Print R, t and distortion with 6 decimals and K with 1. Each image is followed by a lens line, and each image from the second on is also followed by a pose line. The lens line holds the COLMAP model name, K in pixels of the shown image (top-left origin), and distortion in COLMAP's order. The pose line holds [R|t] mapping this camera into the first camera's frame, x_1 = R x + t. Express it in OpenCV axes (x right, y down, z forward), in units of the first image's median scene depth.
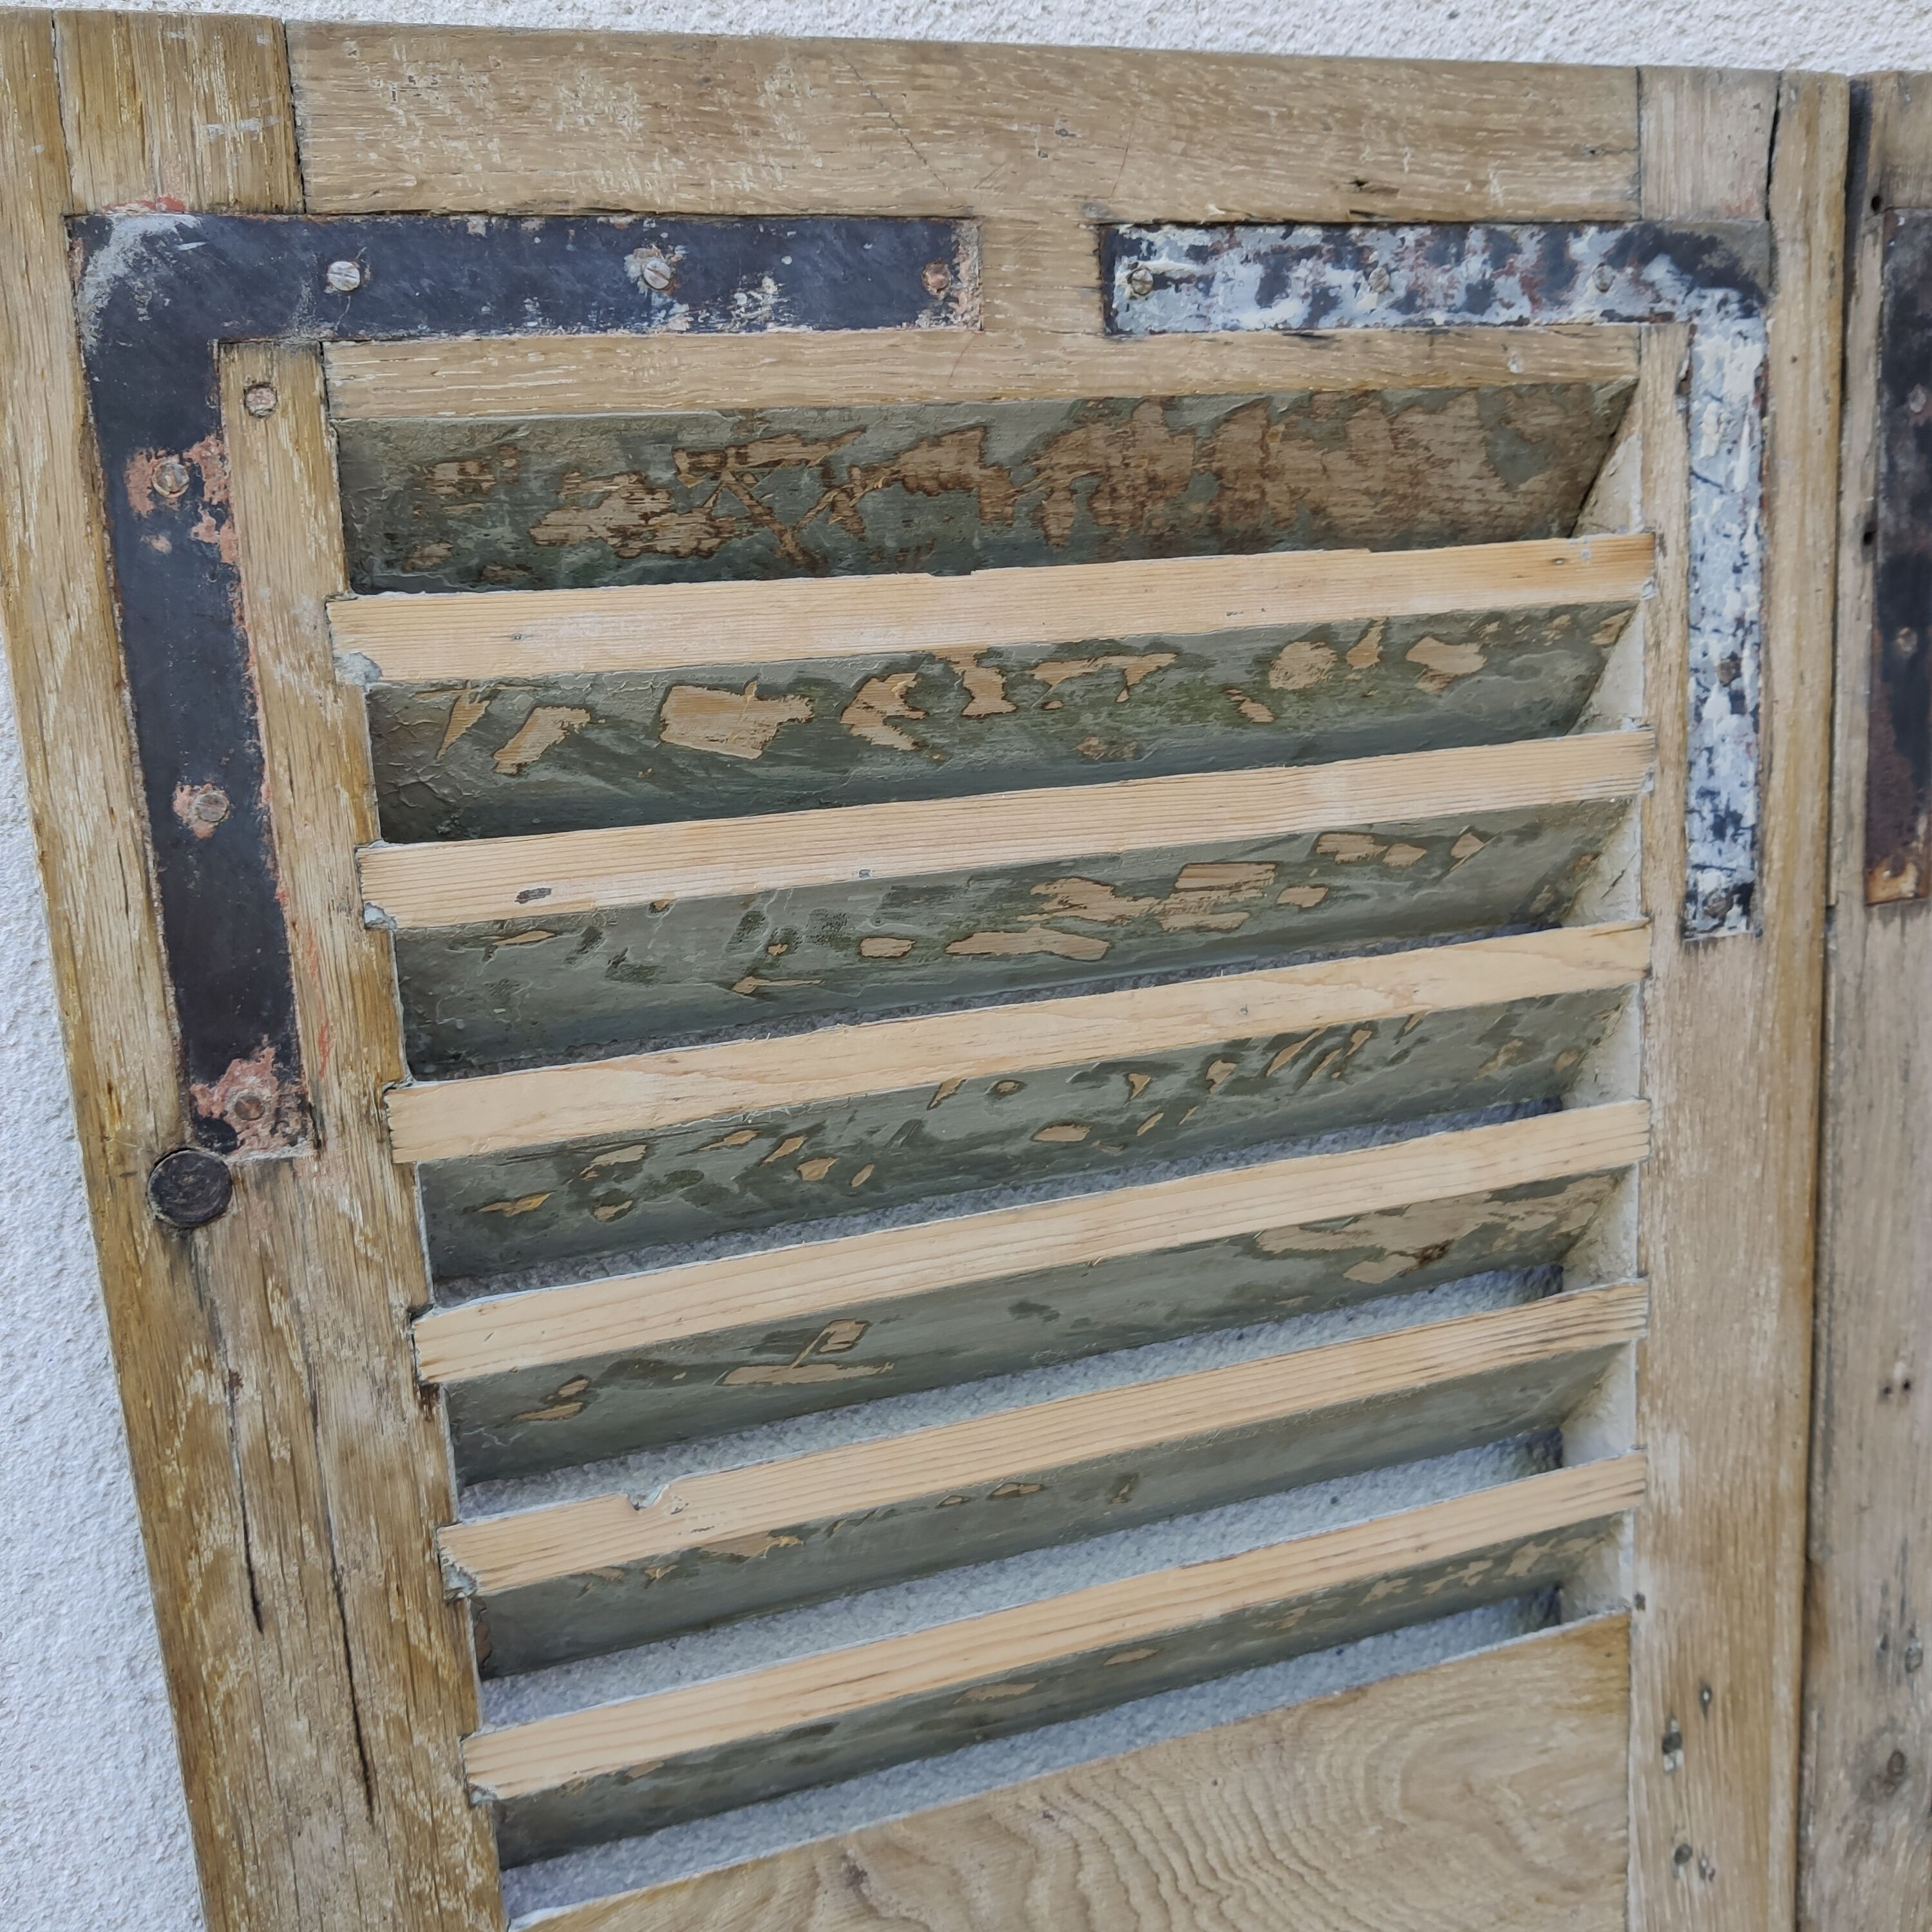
lens RADIAL K [[1862.1, 0, 965.9], [0, 1862.1, 962.6], [0, 0, 1]] dist [0.009881, 0.000000]
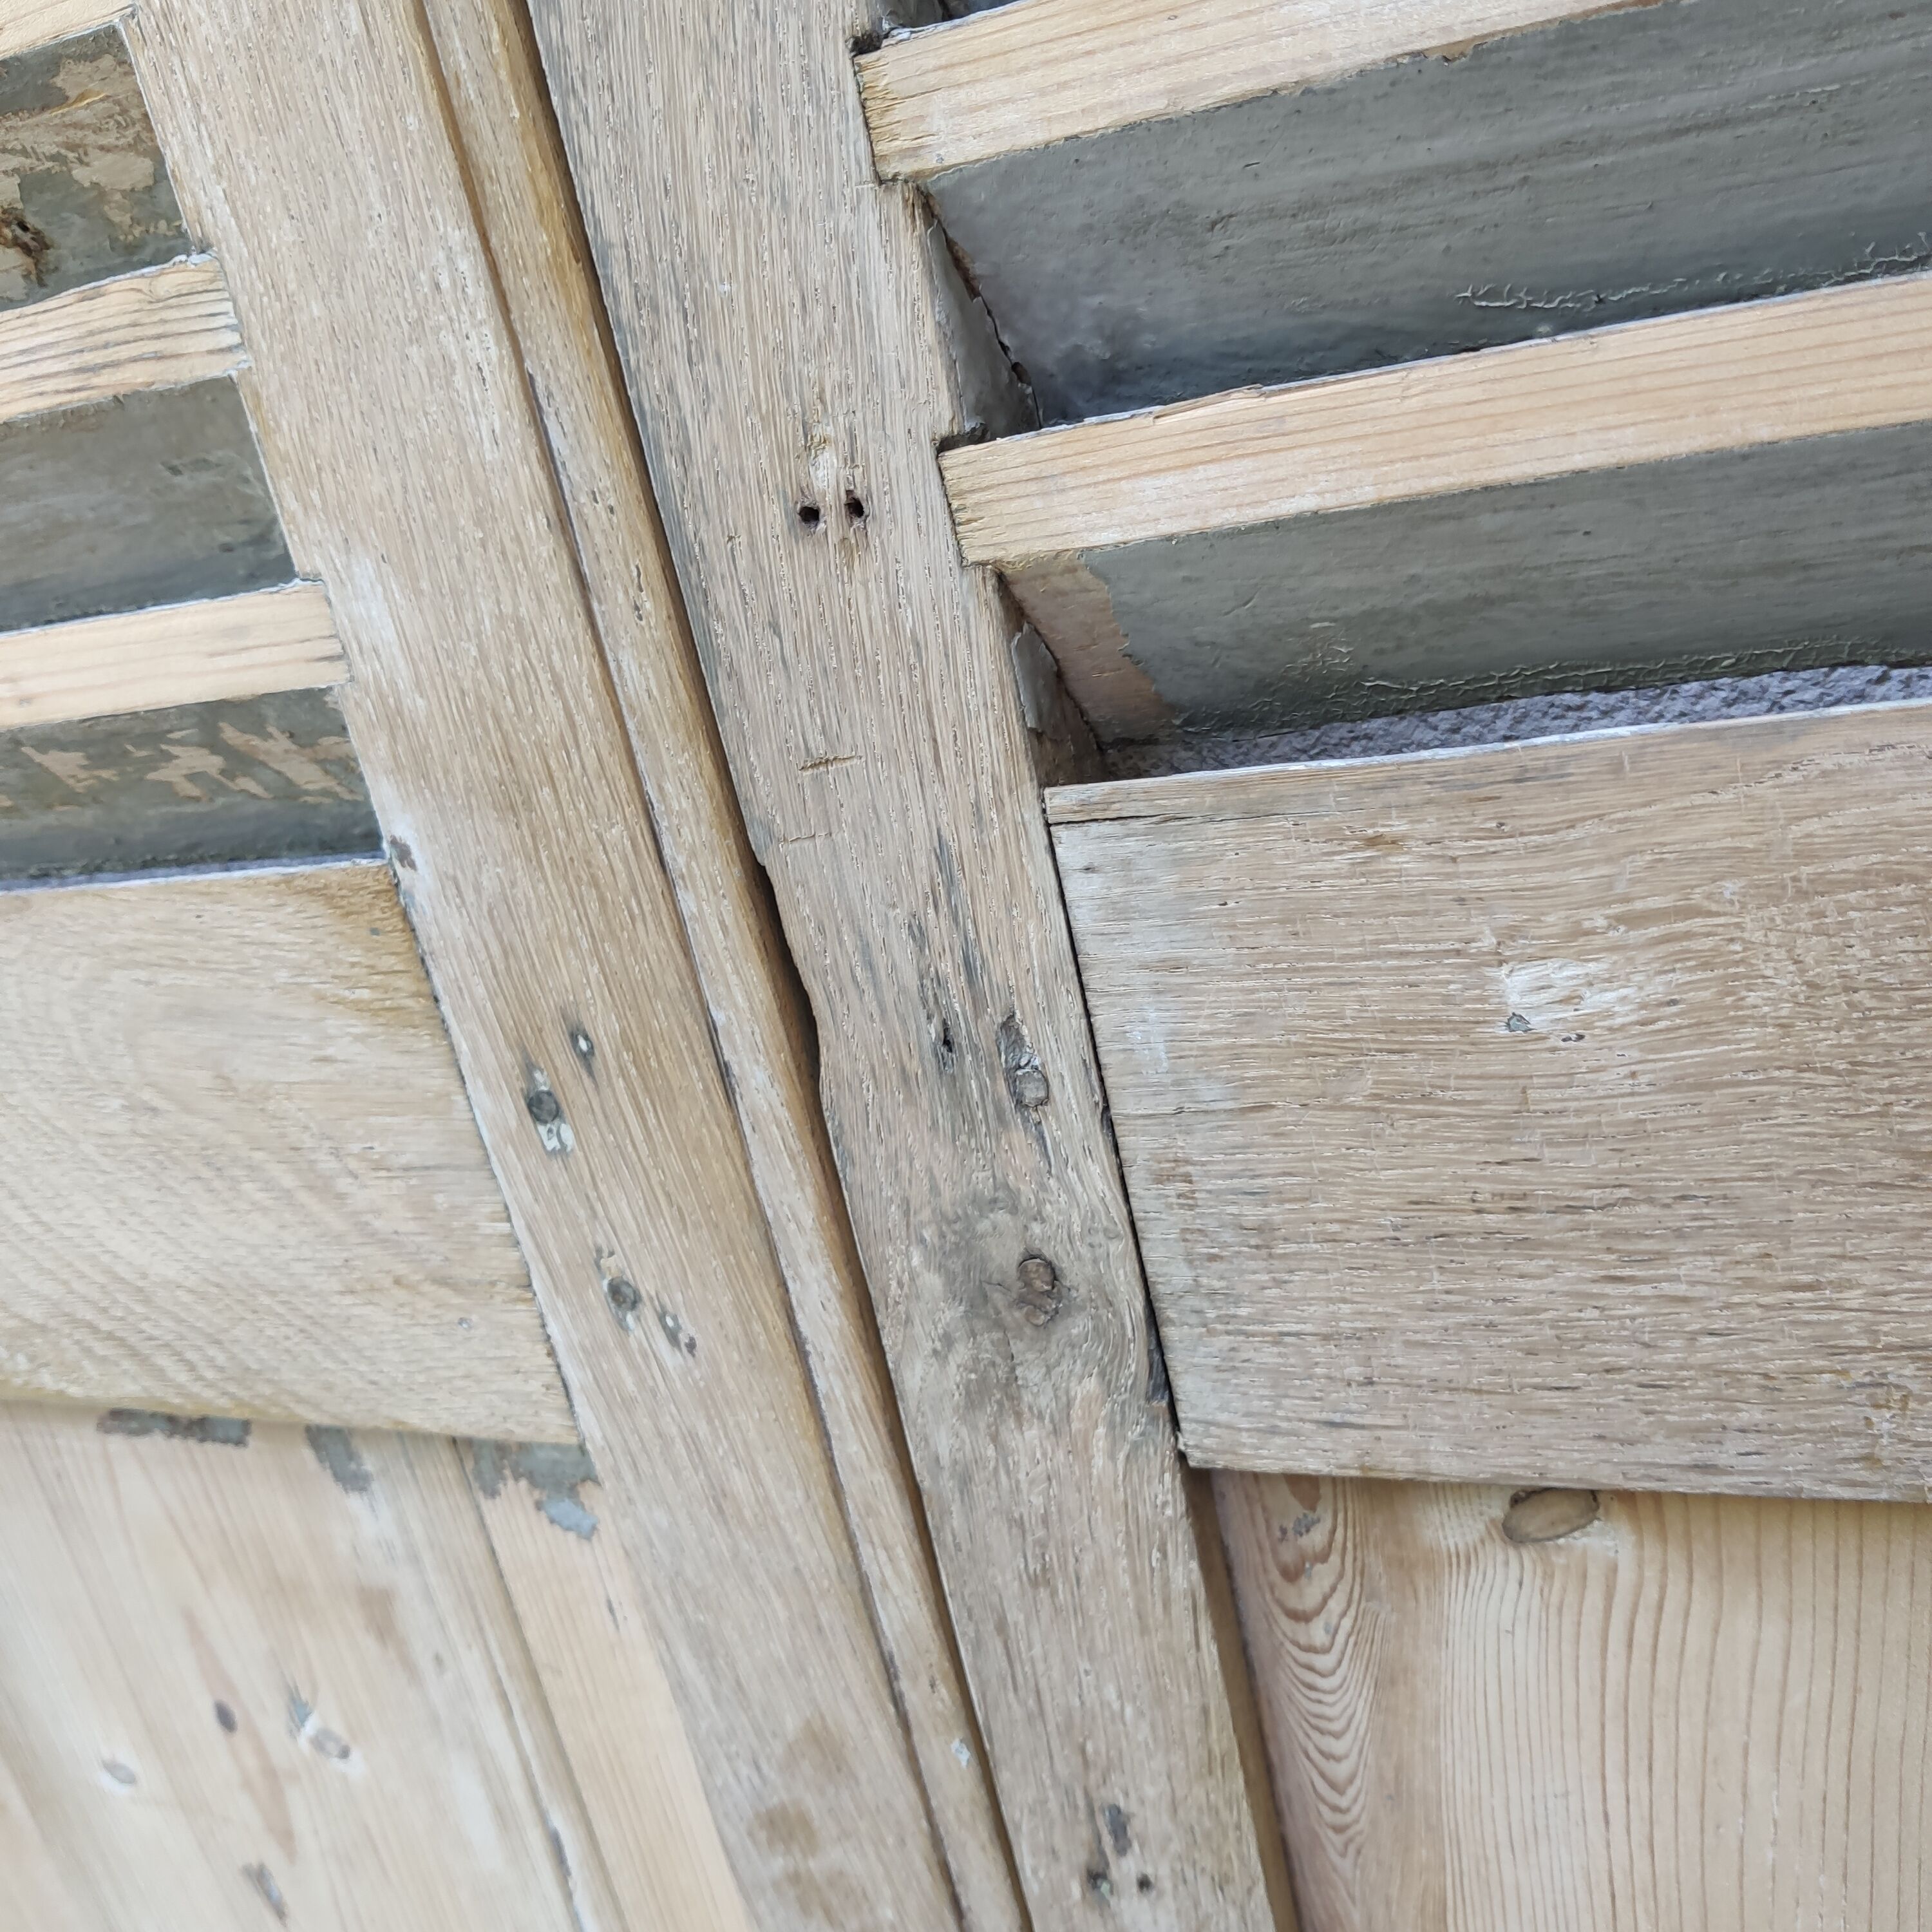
lens RADIAL K [[1862.1, 0, 966.0], [0, 1862.1, 968.0], [0, 0, 1]] dist [0.009881, 0.000000]
pose [[0.749665, 0.142519, -0.646290, 0.863836], [0.012481, 0.973320, 0.229113, 0.235192], [0.661700, -0.179824, 0.727885, 0.654359]]
